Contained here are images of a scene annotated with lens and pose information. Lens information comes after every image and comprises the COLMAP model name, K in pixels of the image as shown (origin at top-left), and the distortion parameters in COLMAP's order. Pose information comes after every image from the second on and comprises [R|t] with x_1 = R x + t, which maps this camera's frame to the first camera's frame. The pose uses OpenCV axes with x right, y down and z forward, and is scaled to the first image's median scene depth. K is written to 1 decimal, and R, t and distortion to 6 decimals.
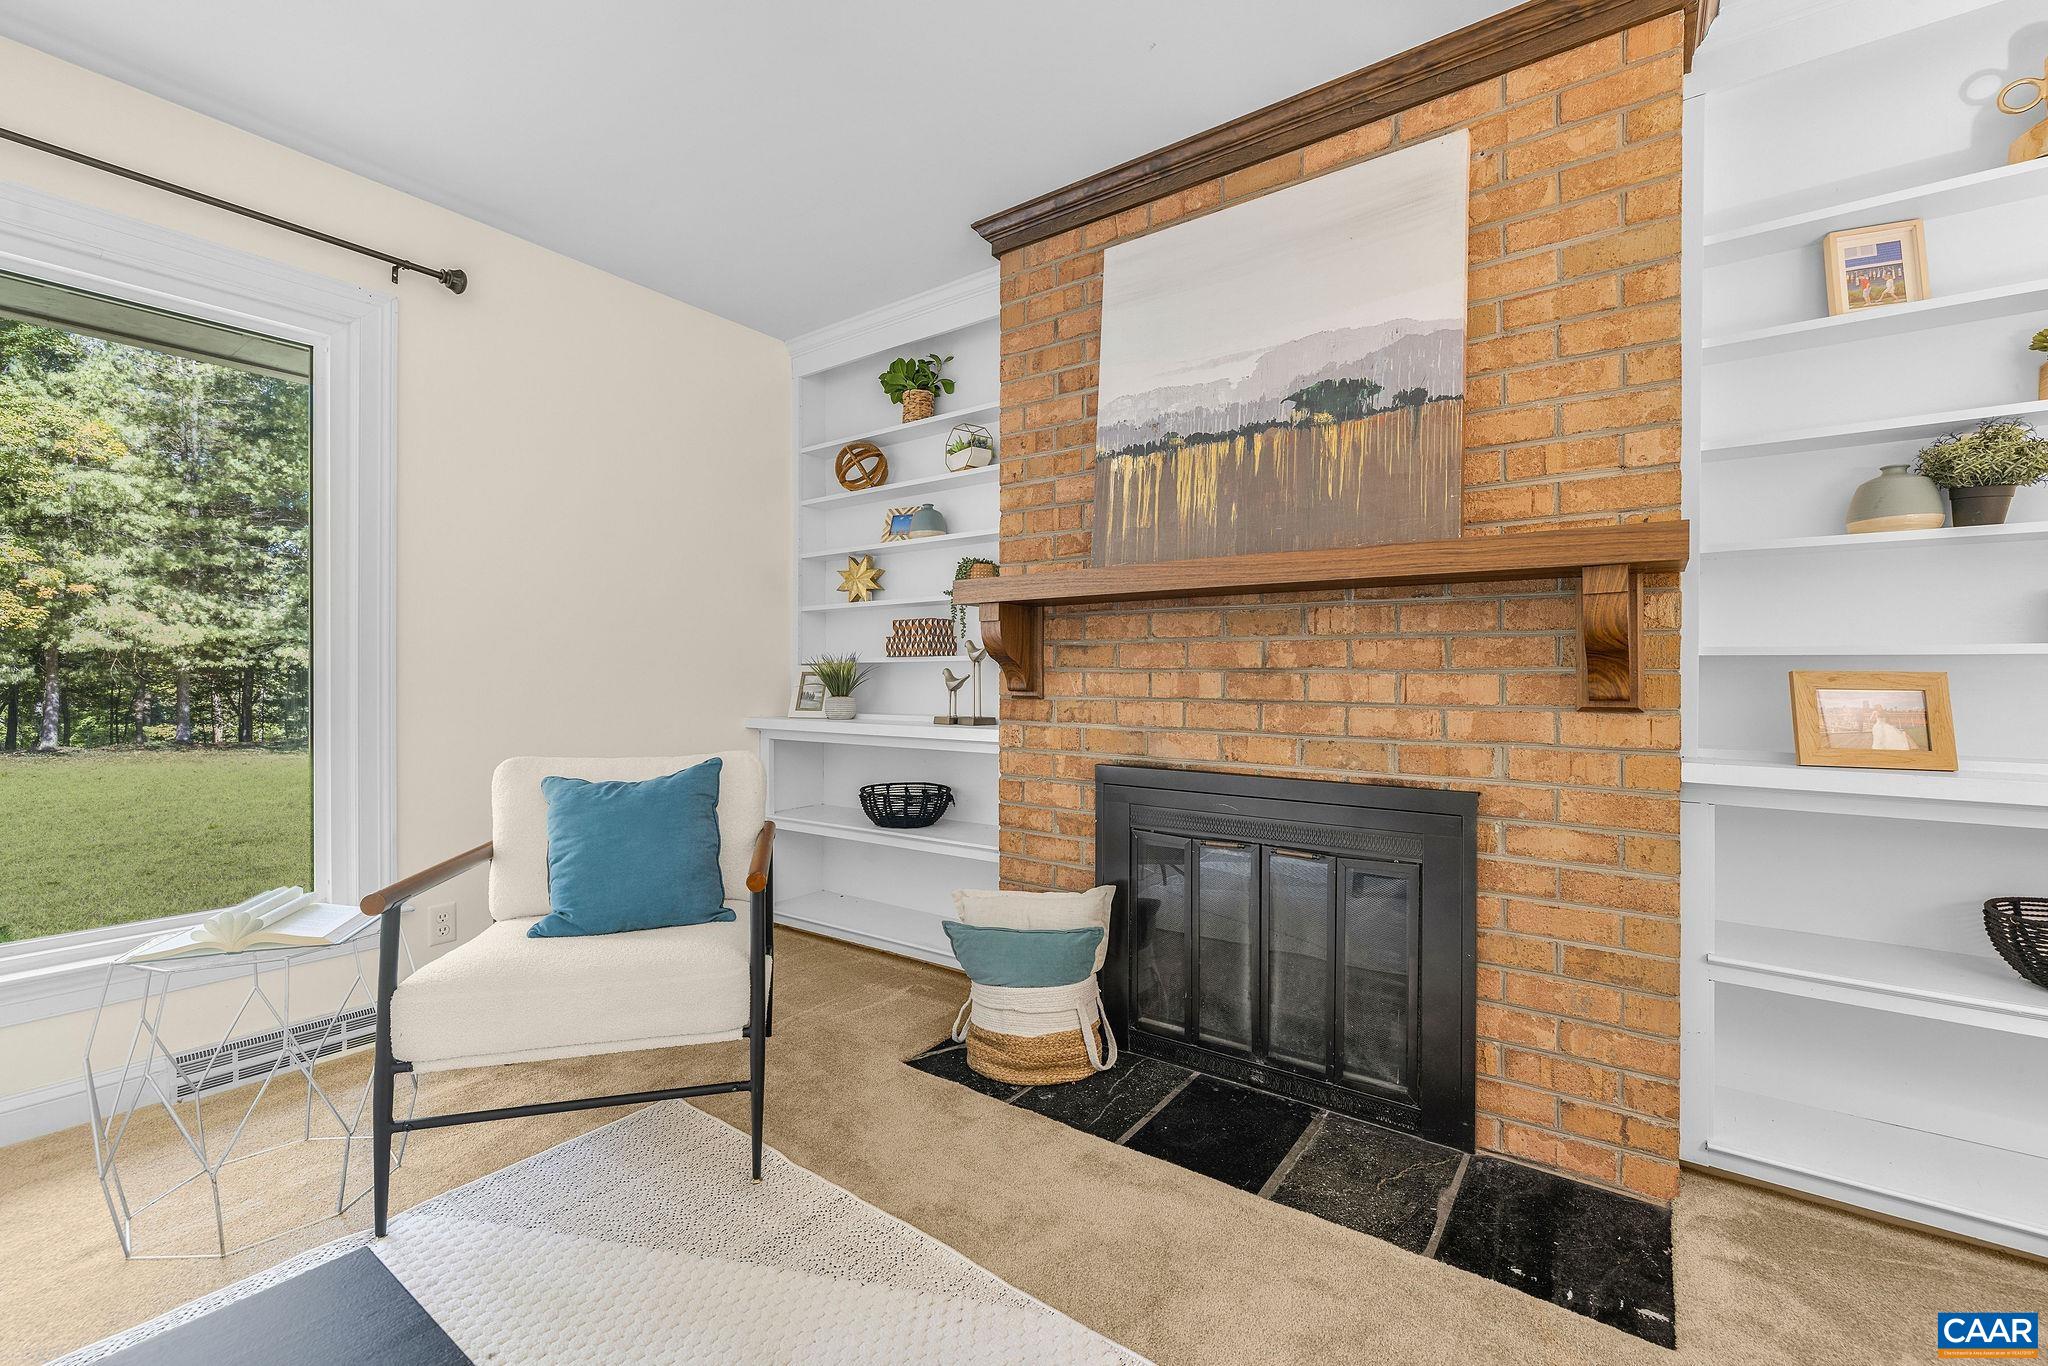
lens RADIAL K [[855.2, 0, 1021.9], [0, 855.2, 678.4], [0, 0, 1]] dist [0.001009, -0.000054]
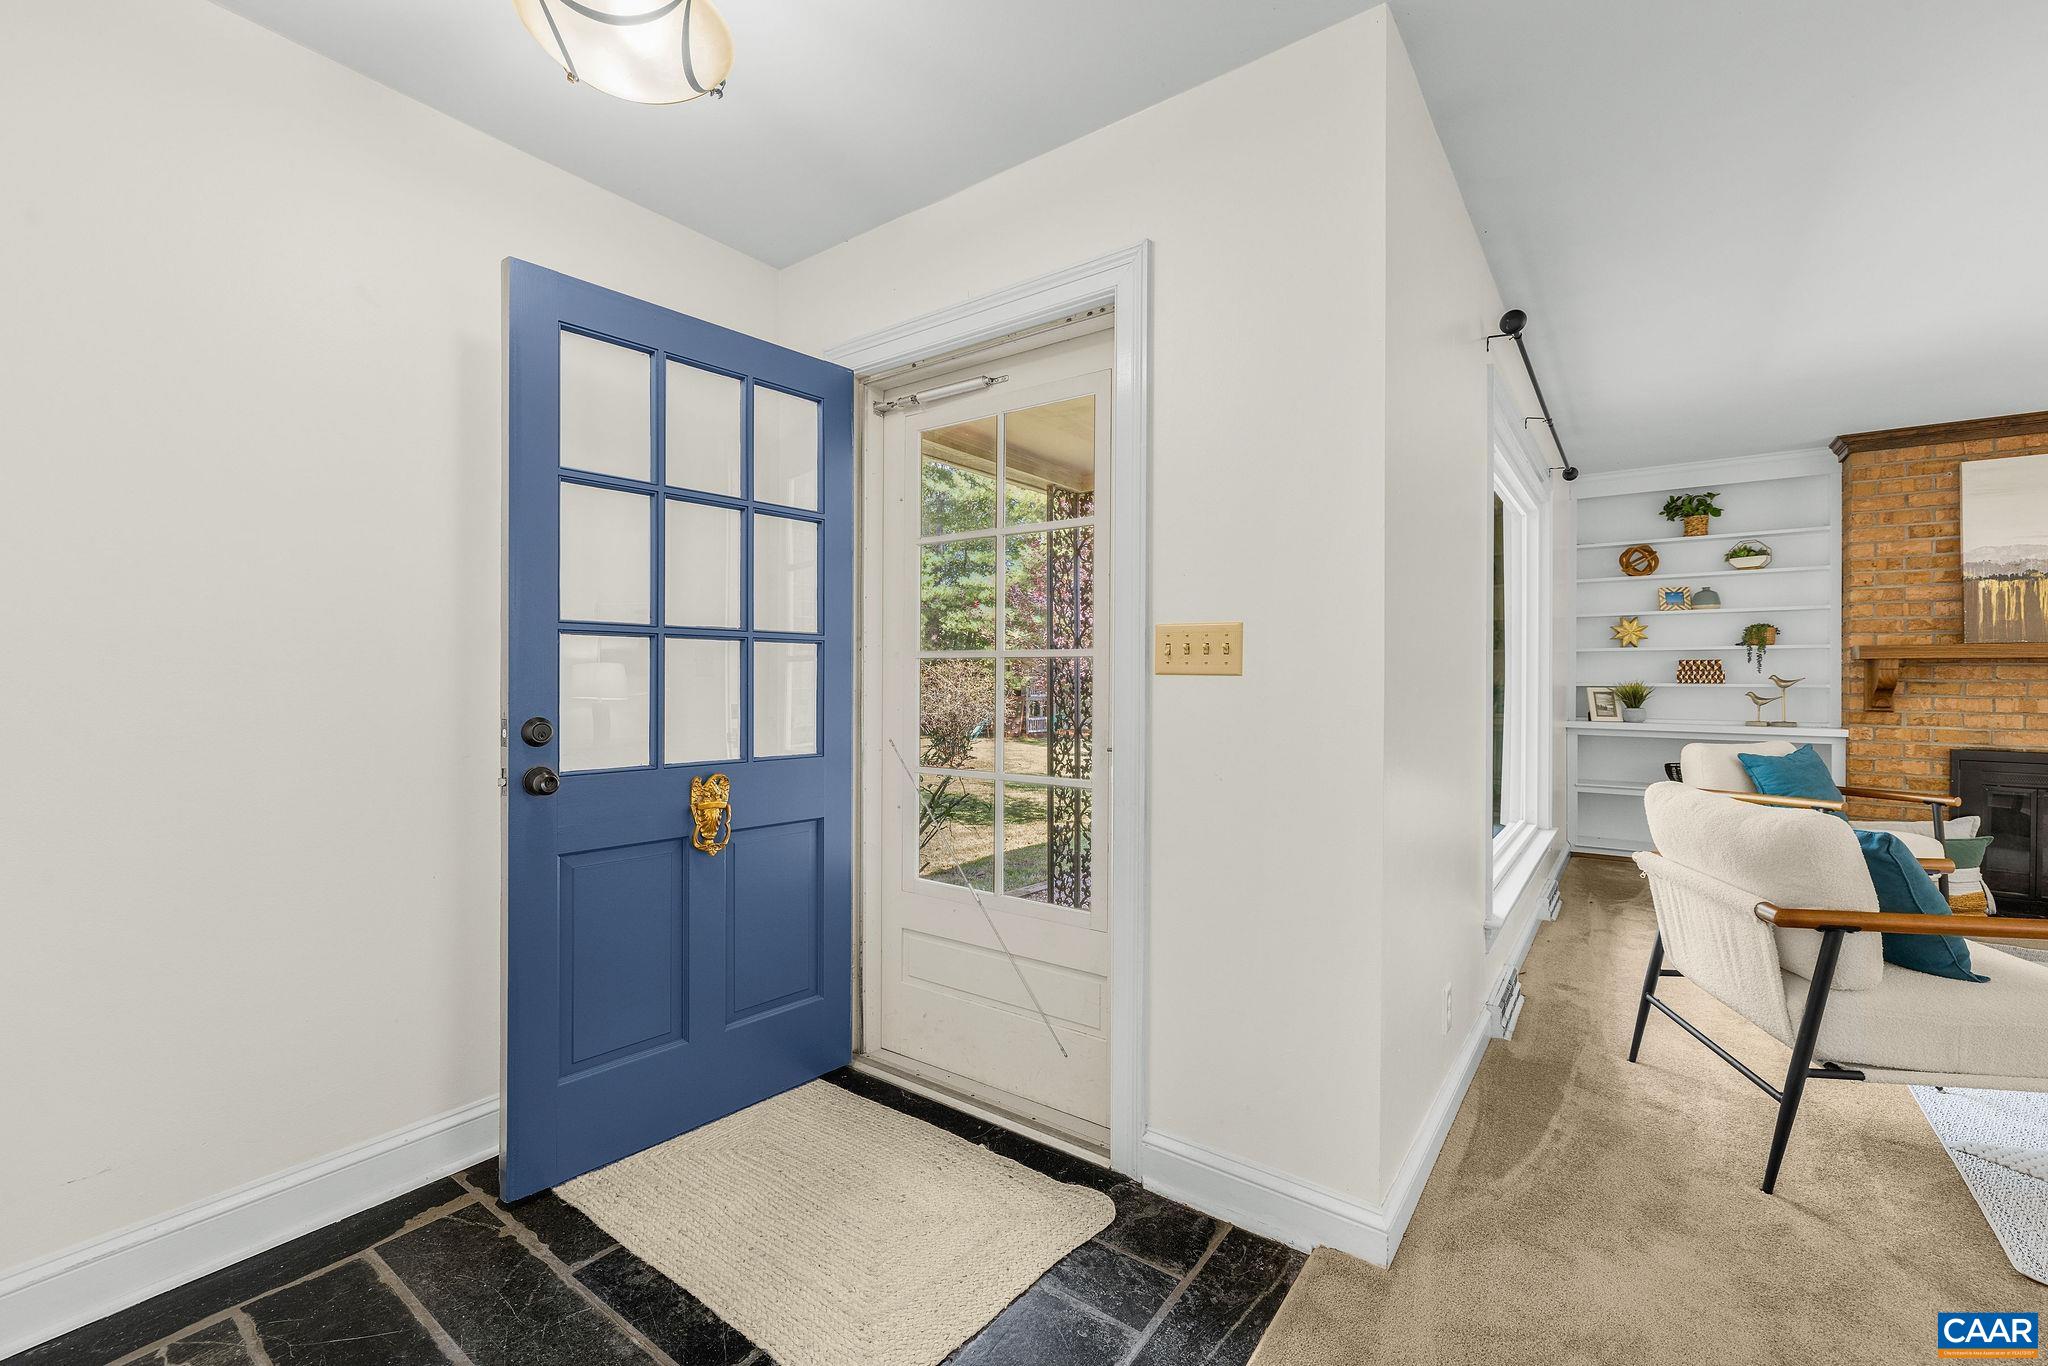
lens RADIAL K [[855.2, 0, 1021.9], [0, 855.2, 678.4], [0, 0, 1]] dist [0.001009, -0.000054]
pose [[0.999990, 0.004074, -0.001615, -1.828873], [-0.004072, 0.999991, 0.001452, -0.041967], [0.001621, -0.001445, 0.999998, -0.780954]]
